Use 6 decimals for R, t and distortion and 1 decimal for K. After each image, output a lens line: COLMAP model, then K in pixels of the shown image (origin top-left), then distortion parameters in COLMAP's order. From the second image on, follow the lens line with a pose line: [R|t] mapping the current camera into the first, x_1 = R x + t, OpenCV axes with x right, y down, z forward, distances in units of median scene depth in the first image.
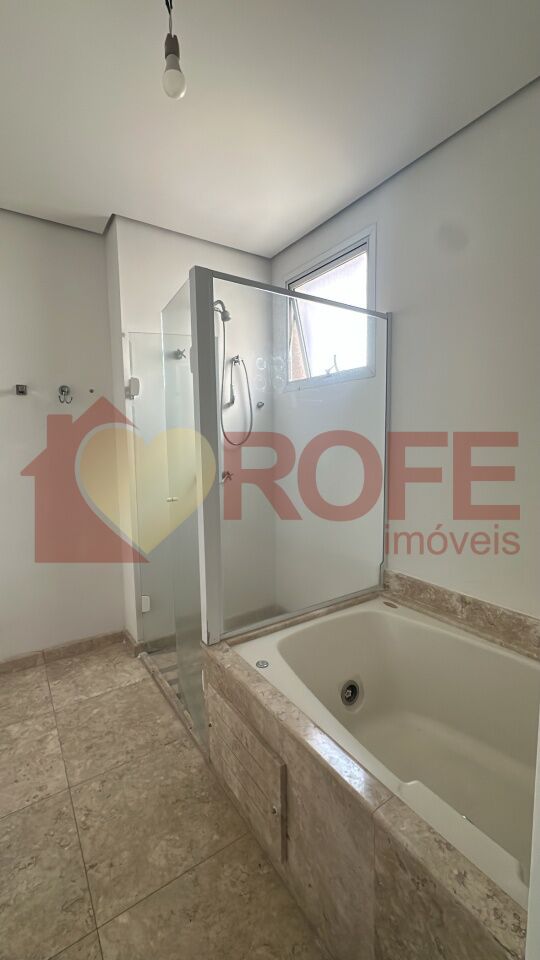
lens RADIAL K [[405.0, 0, 274.1], [0, 405.0, 479.8], [0, 0, 1]] dist [-0.001082, 0.001048]
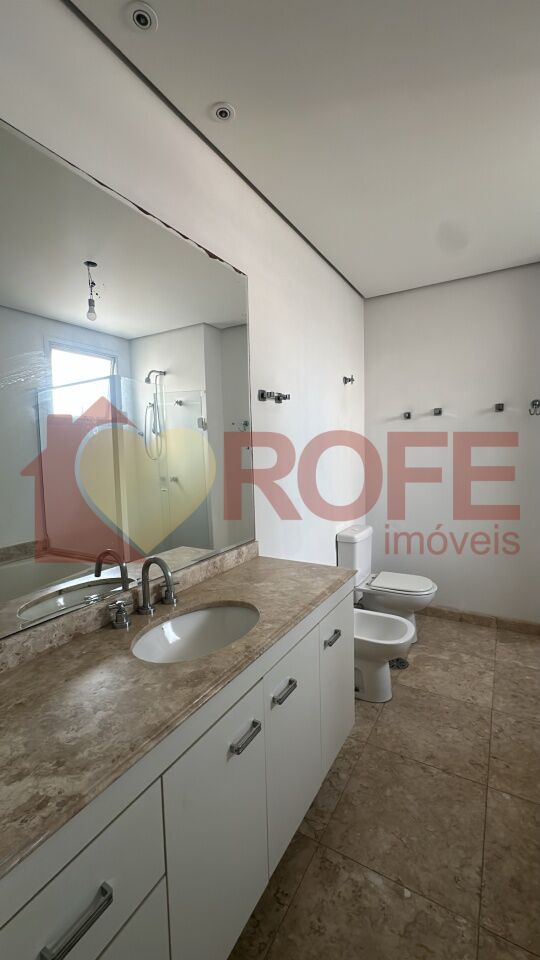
lens RADIAL K [[405.0, 0, 271.8], [0, 405.0, 483.3], [0, 0, 1]] dist [-0.001082, 0.001048]
pose [[0.435484, 0.076197, -0.896966, 0.343234], [-0.074402, 0.996049, 0.048492, 0.008469], [0.897116, 0.045619, 0.439433, -0.293808]]
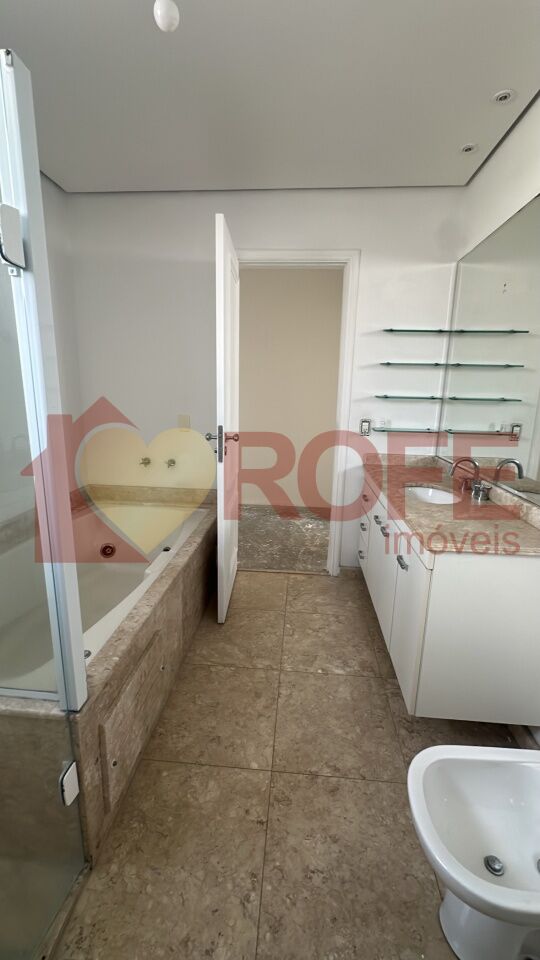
lens RADIAL K [[405.0, 0, 267.3], [0, 405.0, 481.5], [0, 0, 1]] dist [-0.001082, 0.001048]
pose [[-0.775782, -0.146470, 0.613767, -0.843563], [0.051778, 0.954630, 0.293259, -0.142829], [-0.628874, 0.259284, -0.733001, 1.330434]]
